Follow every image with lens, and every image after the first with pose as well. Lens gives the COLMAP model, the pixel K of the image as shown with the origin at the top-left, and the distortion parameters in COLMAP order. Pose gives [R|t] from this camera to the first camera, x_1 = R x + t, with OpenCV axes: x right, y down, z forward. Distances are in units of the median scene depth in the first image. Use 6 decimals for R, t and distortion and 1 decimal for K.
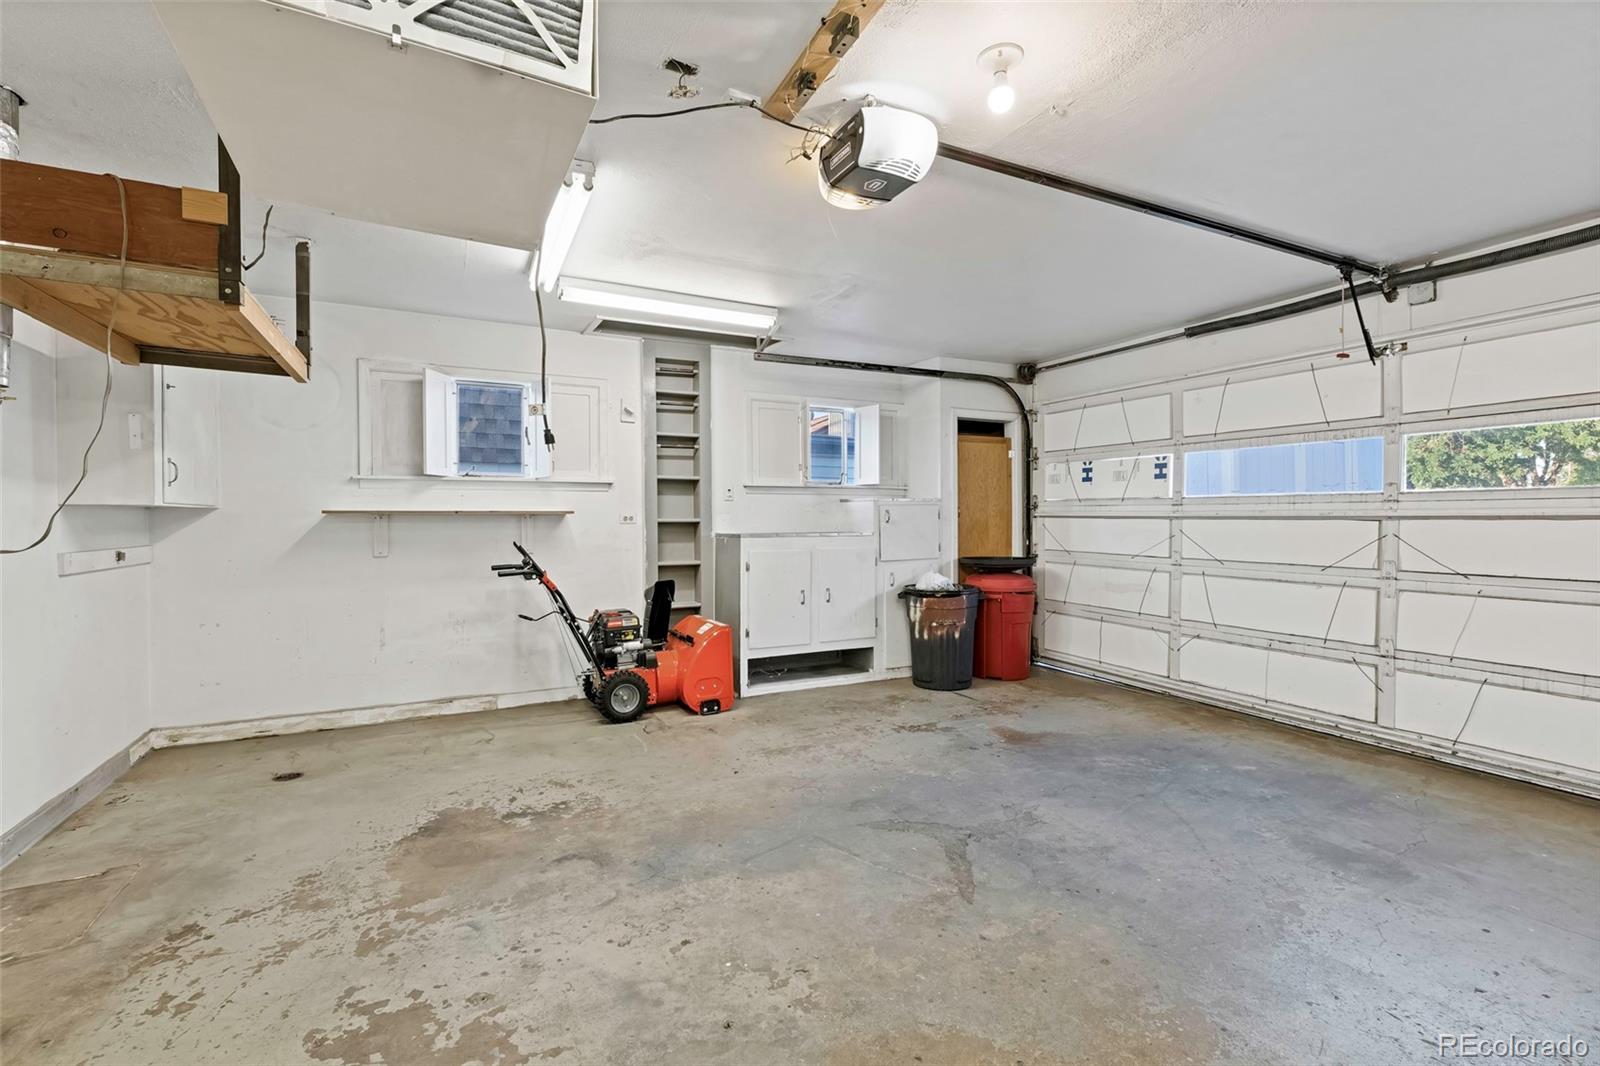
lens RADIAL K [[693.9, 0, 796.5], [0, 693.9, 531.7], [0, 0, 1]] dist [-0.000065, -0.000127]
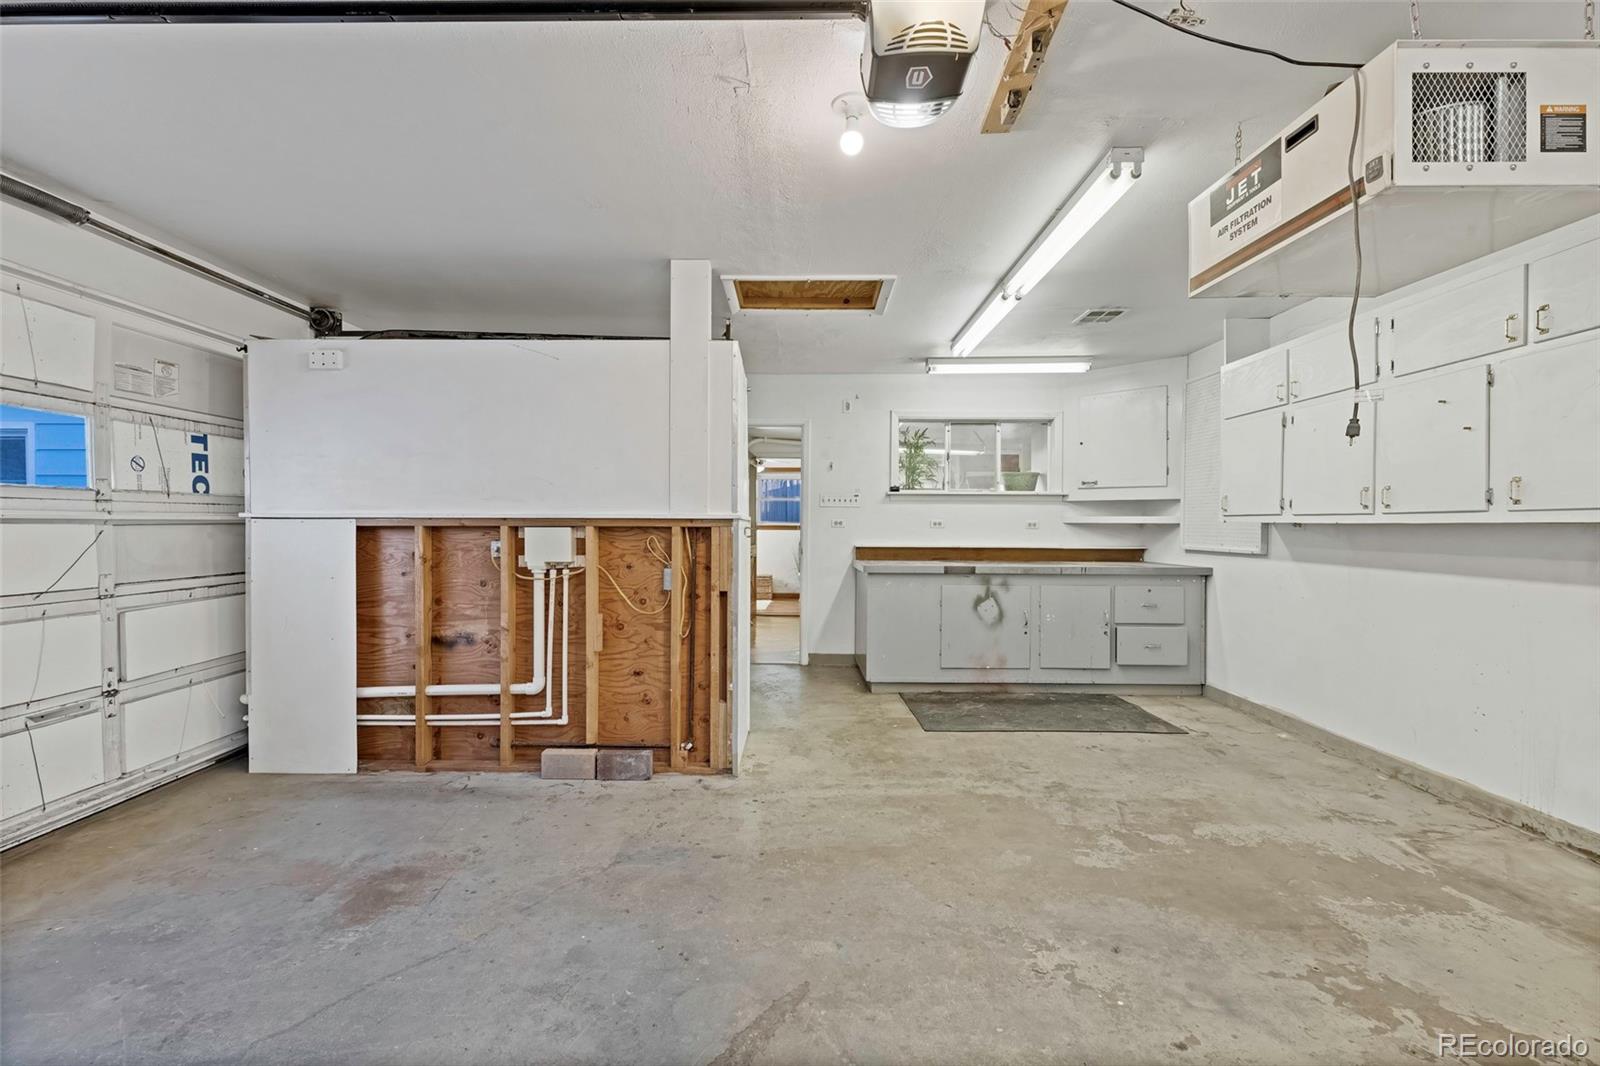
lens RADIAL K [[693.9, 0, 796.5], [0, 693.9, 531.7], [0, 0, 1]] dist [-0.000065, -0.000127]
pose [[-0.886037, -0.006543, 0.463568, -0.144594], [0.004645, 0.999725, 0.022988, -0.031218], [-0.463591, 0.022522, -0.885763, 2.072307]]
